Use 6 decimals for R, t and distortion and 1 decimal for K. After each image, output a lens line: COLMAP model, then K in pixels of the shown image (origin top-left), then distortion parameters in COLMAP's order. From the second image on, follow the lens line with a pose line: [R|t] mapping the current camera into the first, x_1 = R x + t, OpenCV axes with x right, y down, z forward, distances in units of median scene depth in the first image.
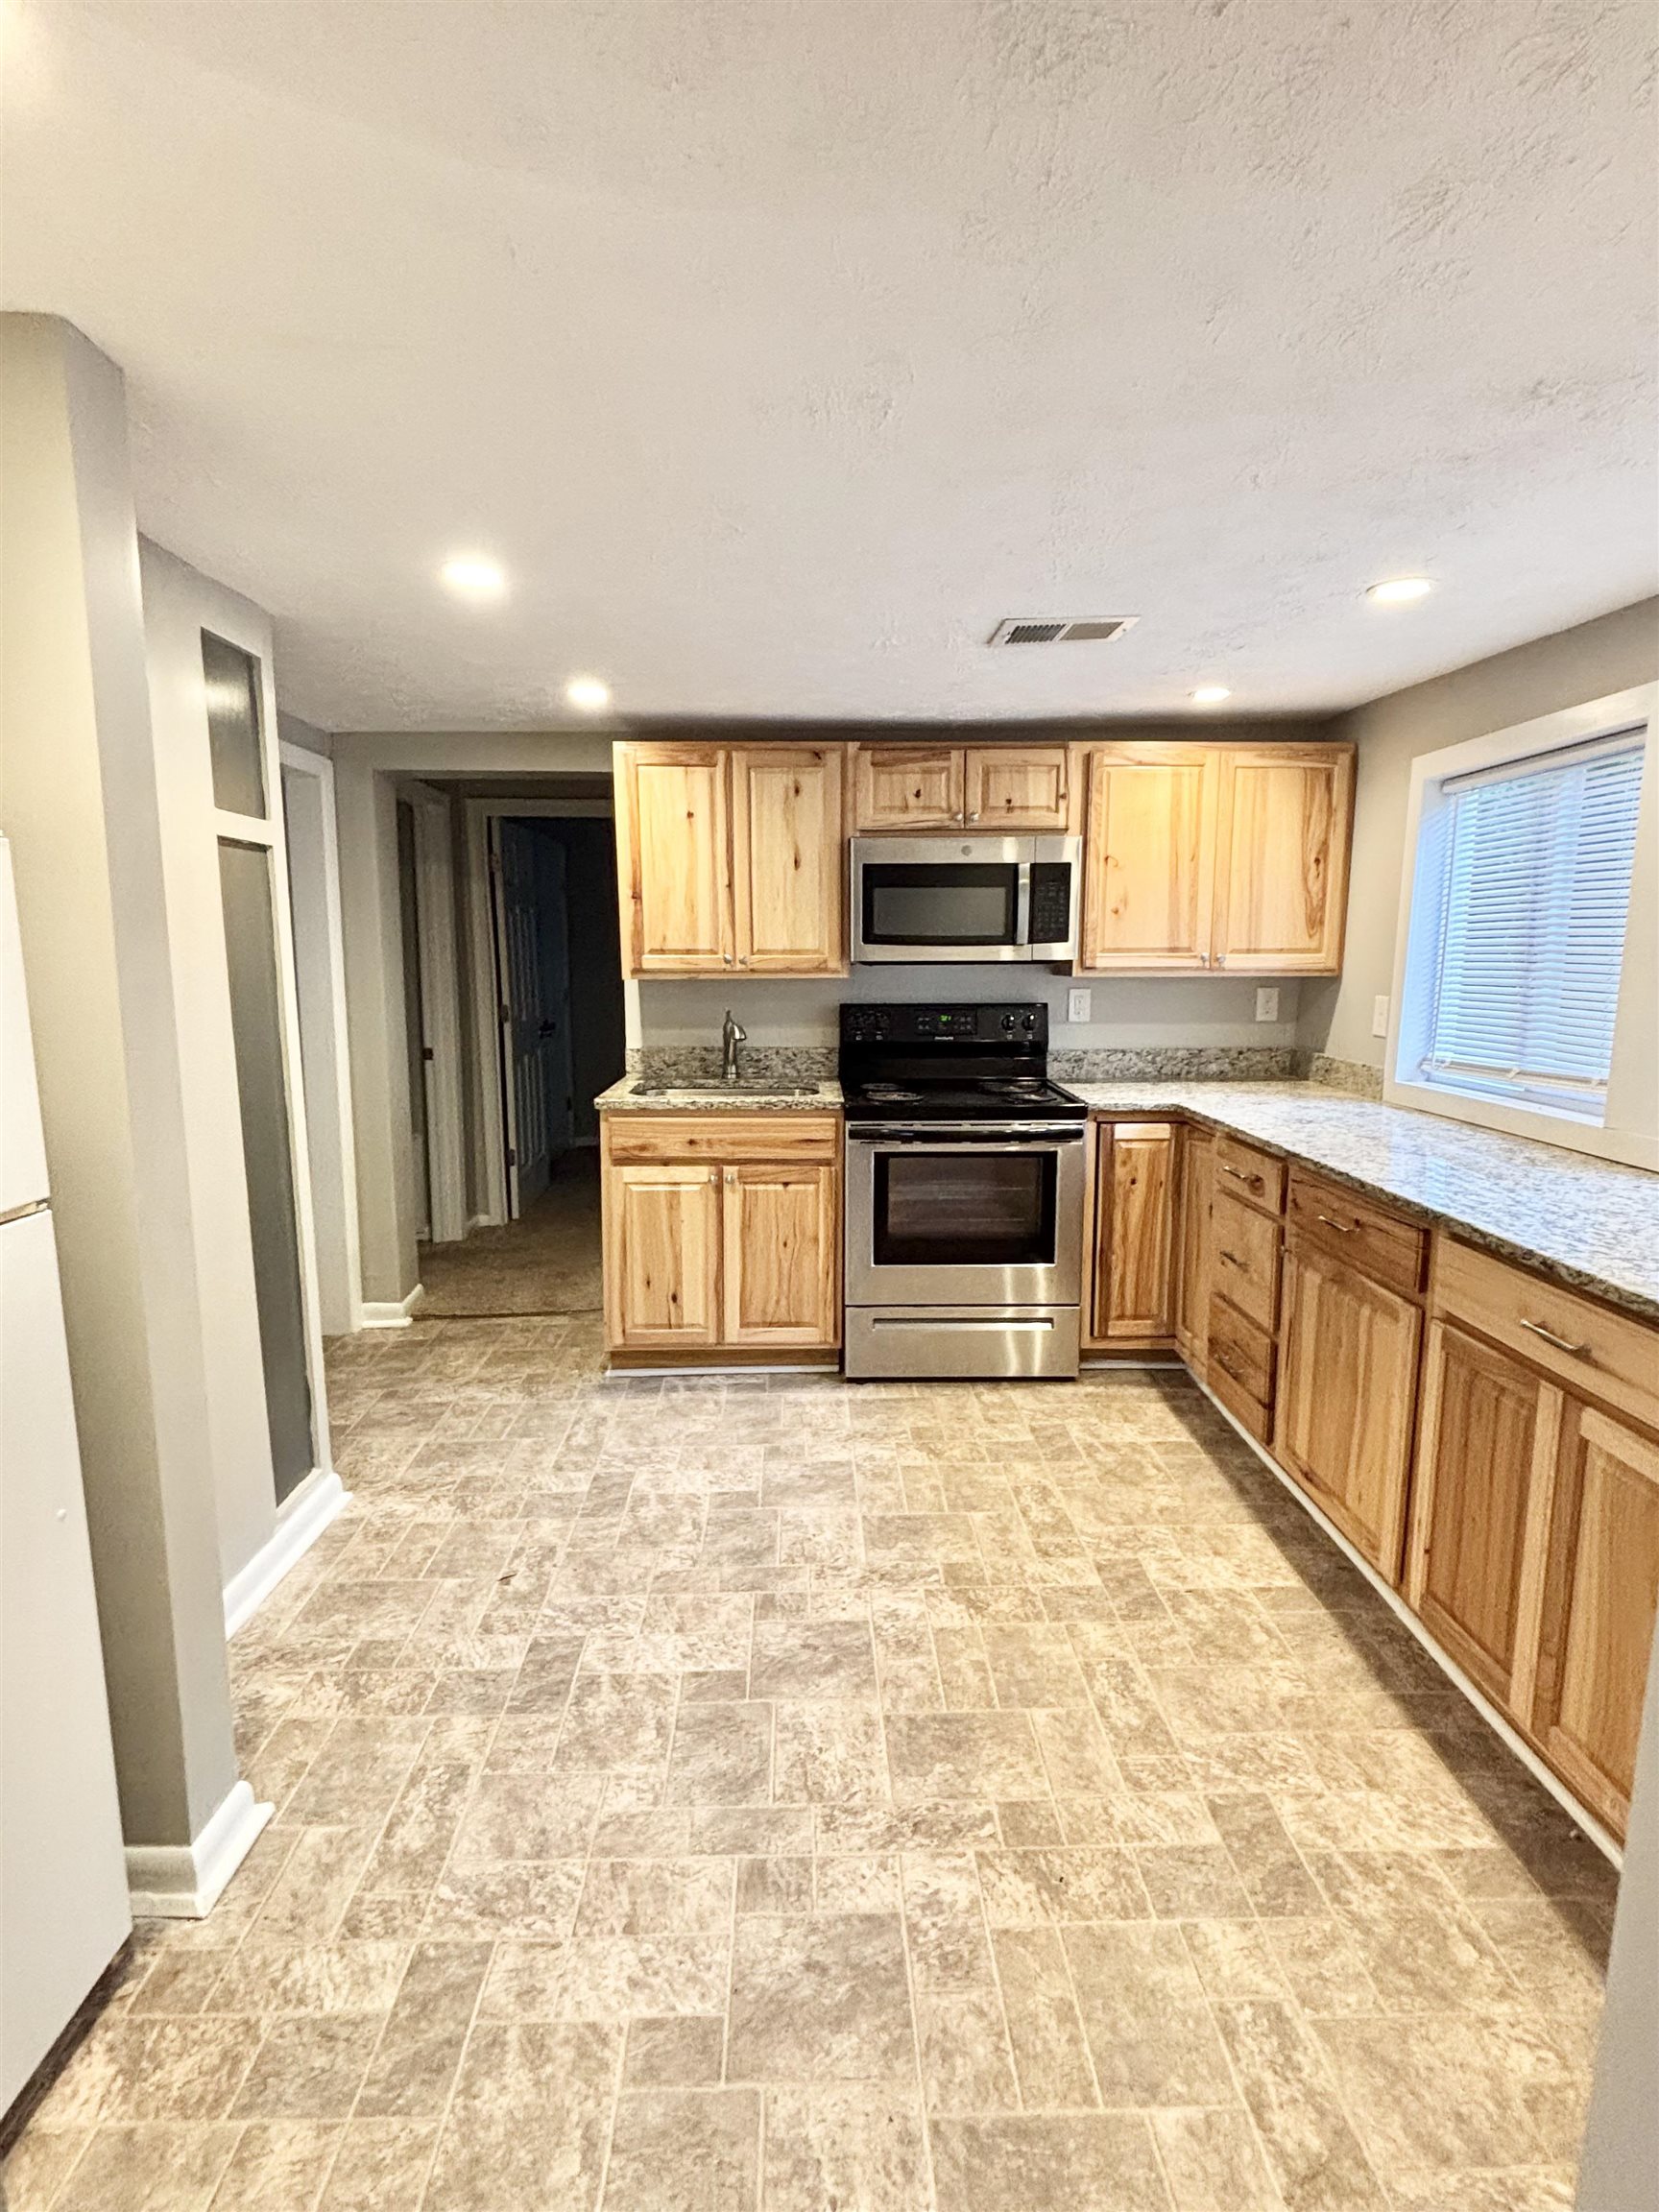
lens RADIAL K [[1069.6, 0, 831.8], [0, 1069.6, 1107.5], [0, 0, 1]] dist [-0.005731, 0.000237]
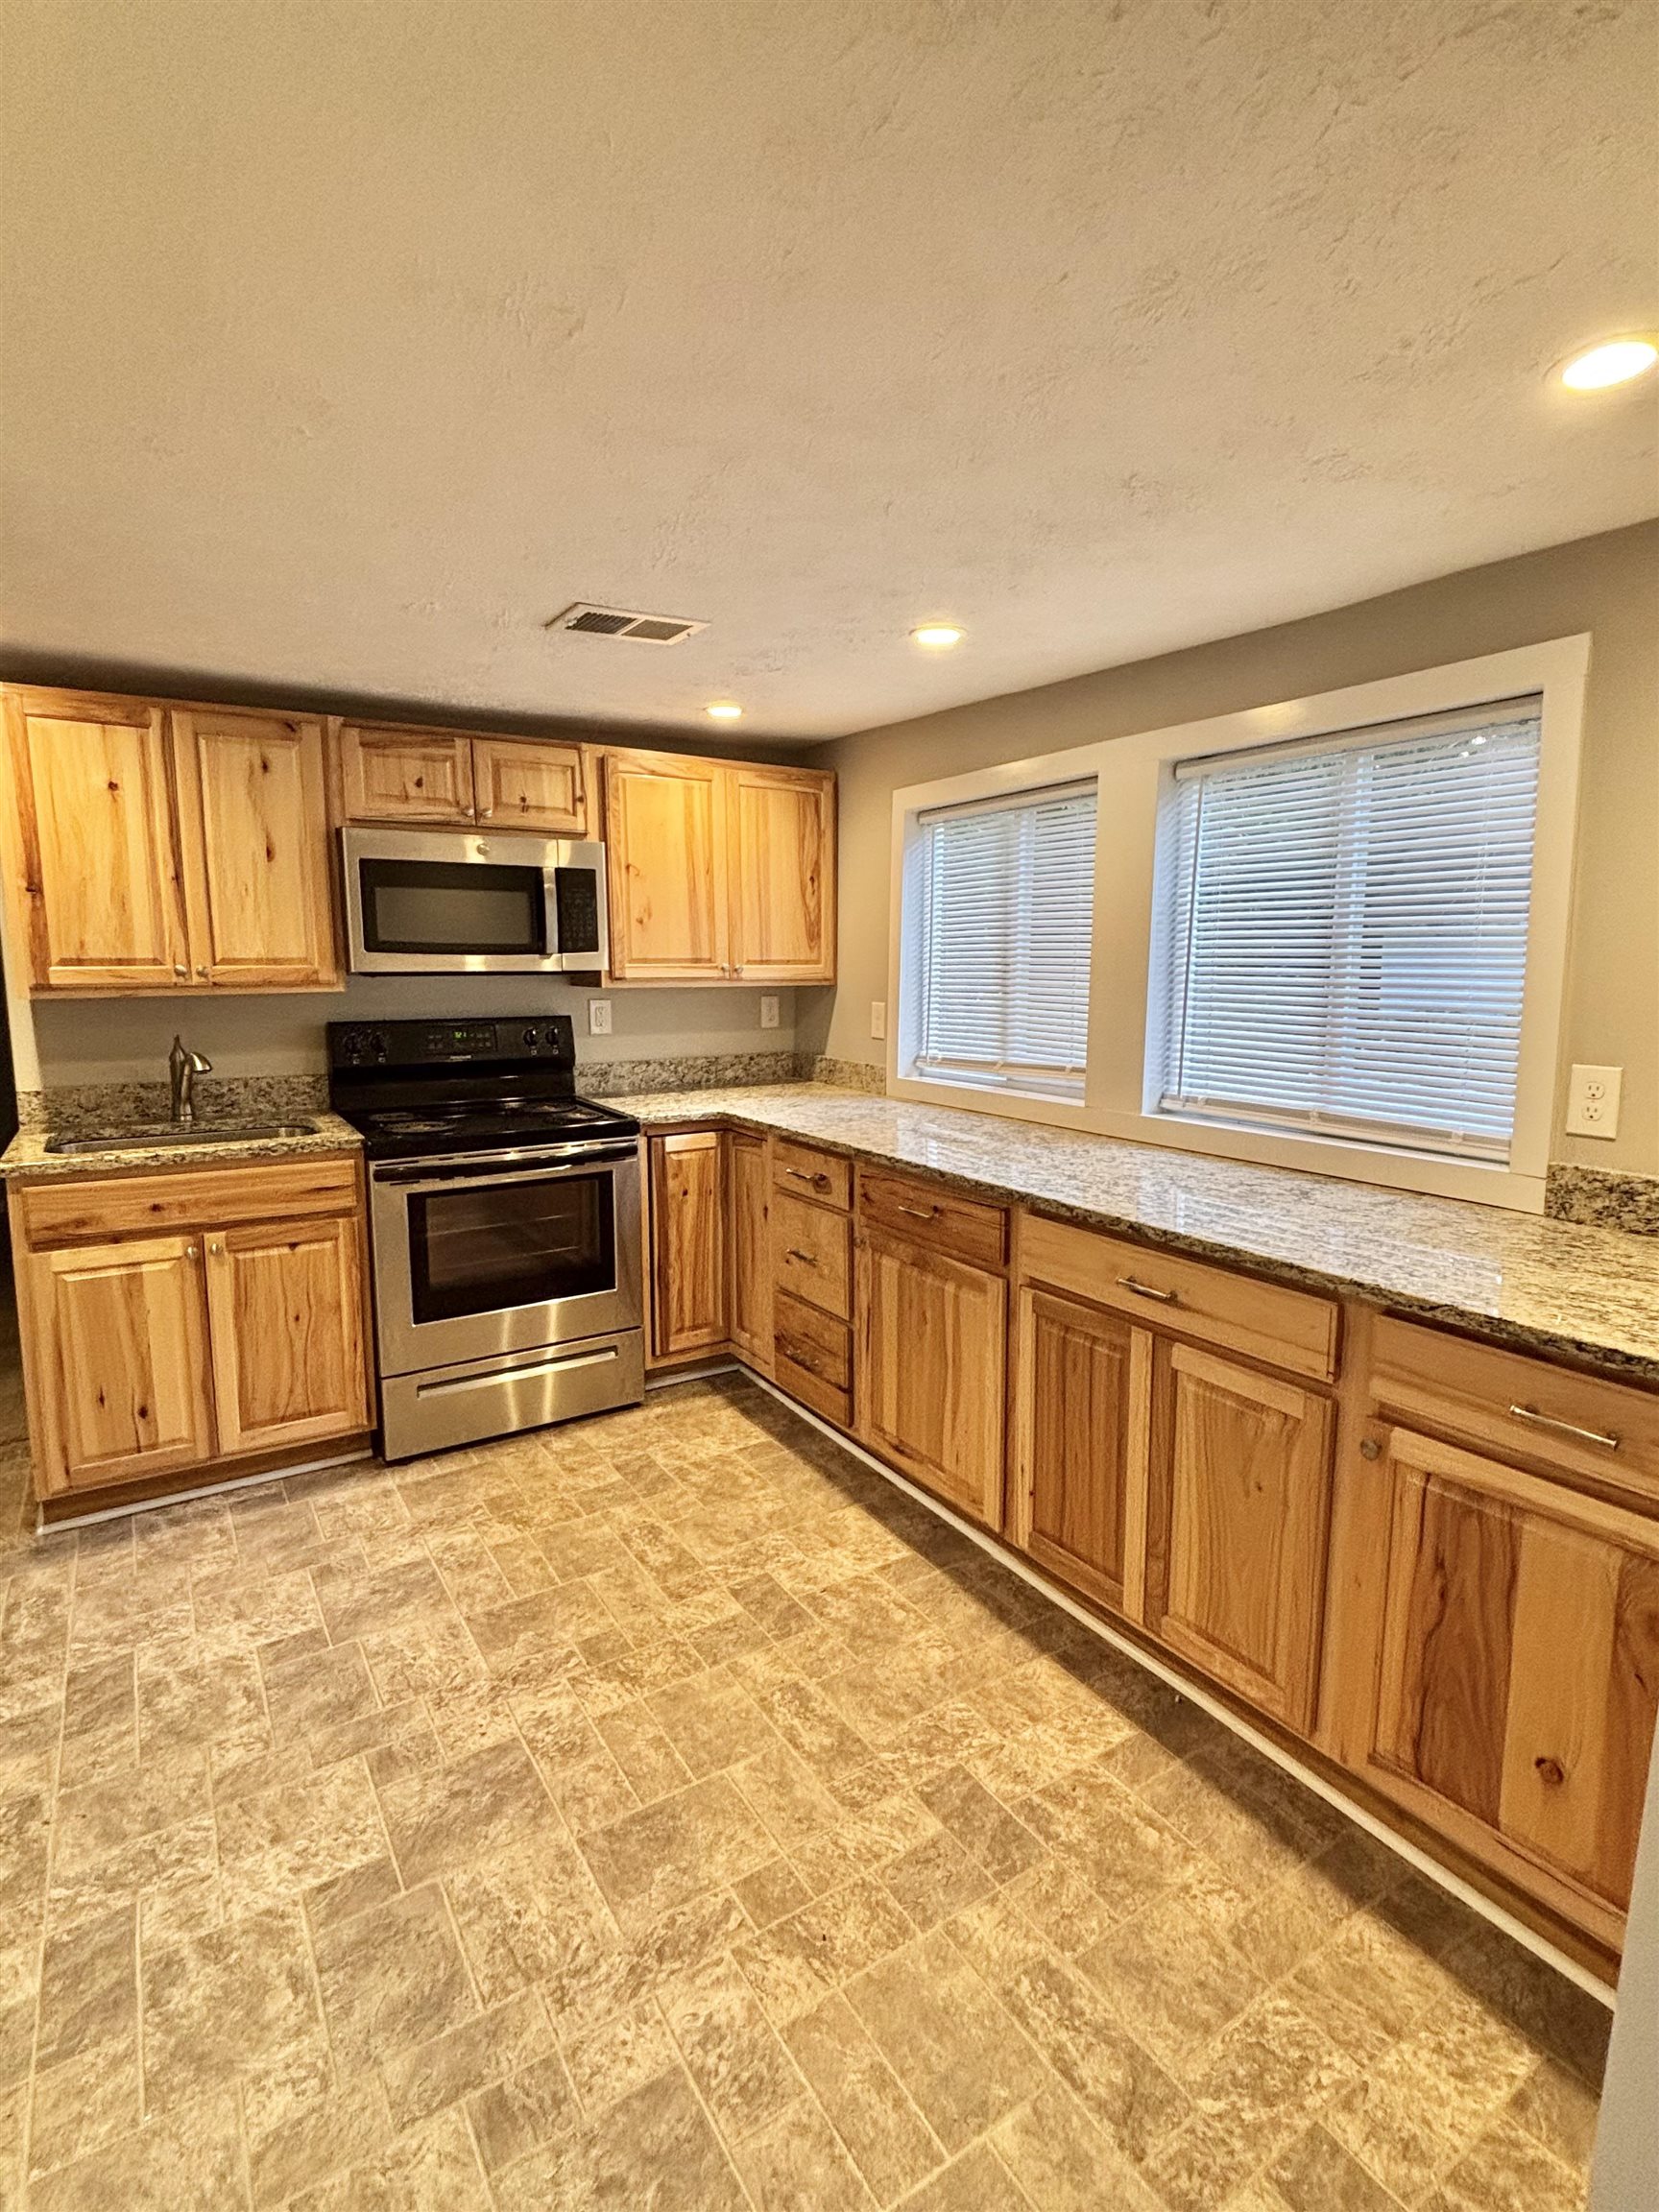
lens RADIAL K [[1069.6, 0, 837.3], [0, 1069.6, 1102.9], [0, 0, 1]] dist [-0.005731, 0.000237]
pose [[0.851966, -0.069338, 0.518985, -0.106274], [0.075005, 0.997132, 0.010092, -0.013791], [-0.518196, 0.030328, 0.854724, 0.077437]]
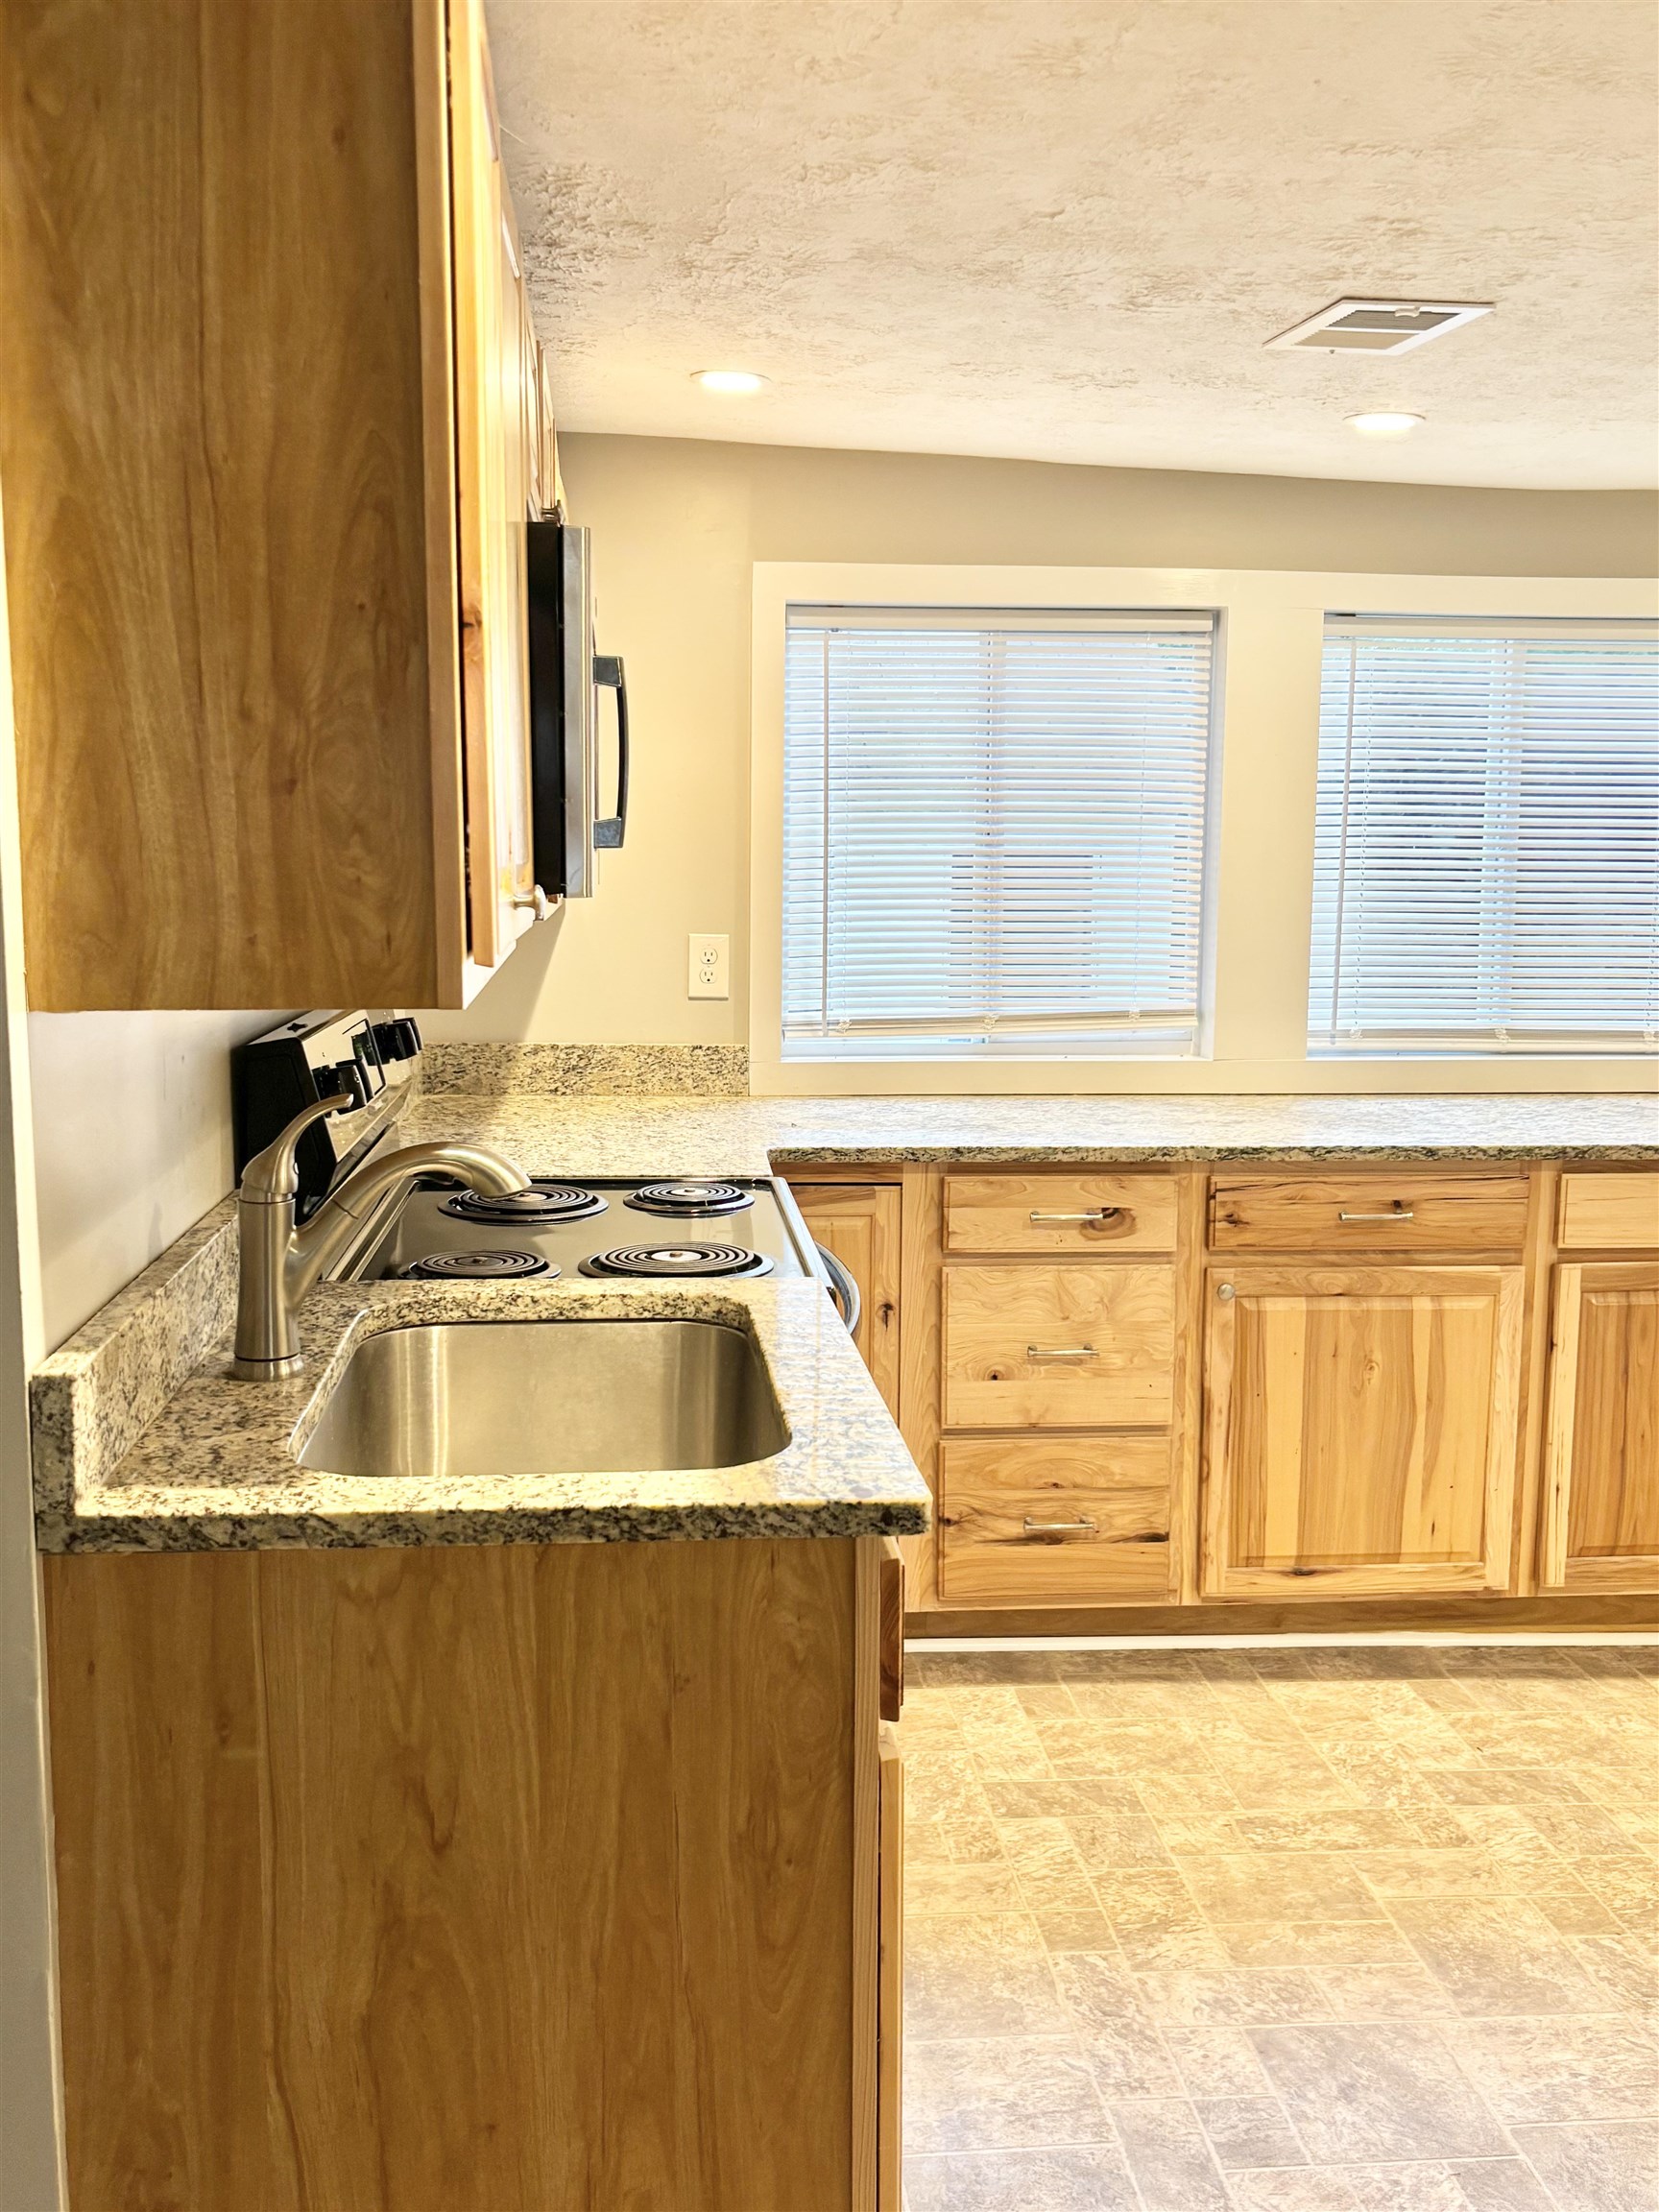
lens RADIAL K [[1932.6, 0, 821.6], [0, 1932.6, 1112.4], [0, 0, 1]] dist [-0.020070, 0.019320]
pose [[-0.057523, -0.133838, 0.989332, -0.617692], [0.137280, 0.980499, 0.140625, -0.152068], [-0.988861, 0.143905, -0.038028, 1.009028]]
